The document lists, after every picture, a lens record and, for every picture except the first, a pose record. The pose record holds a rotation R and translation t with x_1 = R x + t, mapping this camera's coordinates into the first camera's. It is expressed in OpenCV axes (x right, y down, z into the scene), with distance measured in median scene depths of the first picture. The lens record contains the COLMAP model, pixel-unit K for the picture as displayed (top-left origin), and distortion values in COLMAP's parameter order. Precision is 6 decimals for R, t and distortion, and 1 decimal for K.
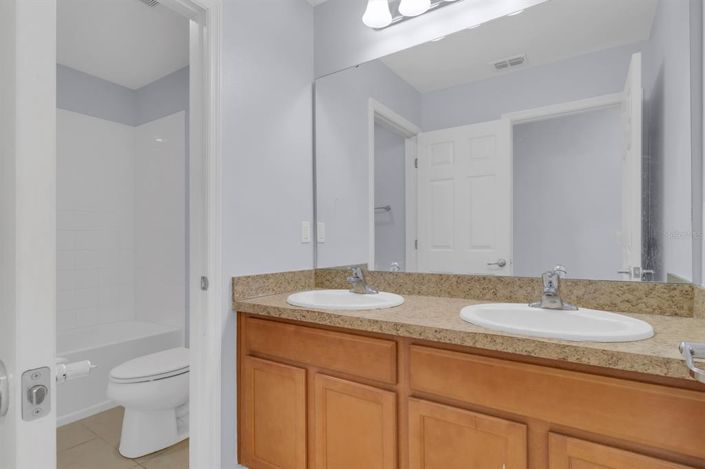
lens RADIAL K [[360.9, 0, 351.3], [0, 360.9, 240.8], [0, 0, 1]] dist [0.016910, -0.000746]
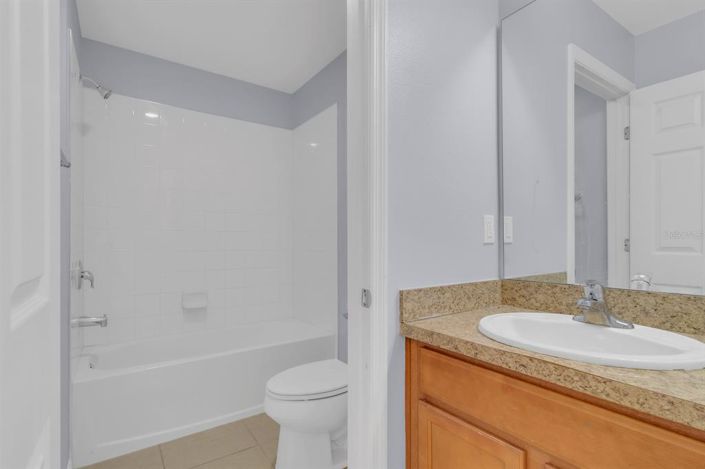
lens RADIAL K [[360.9, 0, 348.0], [0, 360.9, 234.1], [0, 0, 1]] dist [0.016910, -0.000746]
pose [[0.923982, -0.009590, -0.382315, -0.123931], [0.002707, 0.999824, -0.018539, -0.000868], [0.382425, 0.016095, 0.923846, 0.237042]]
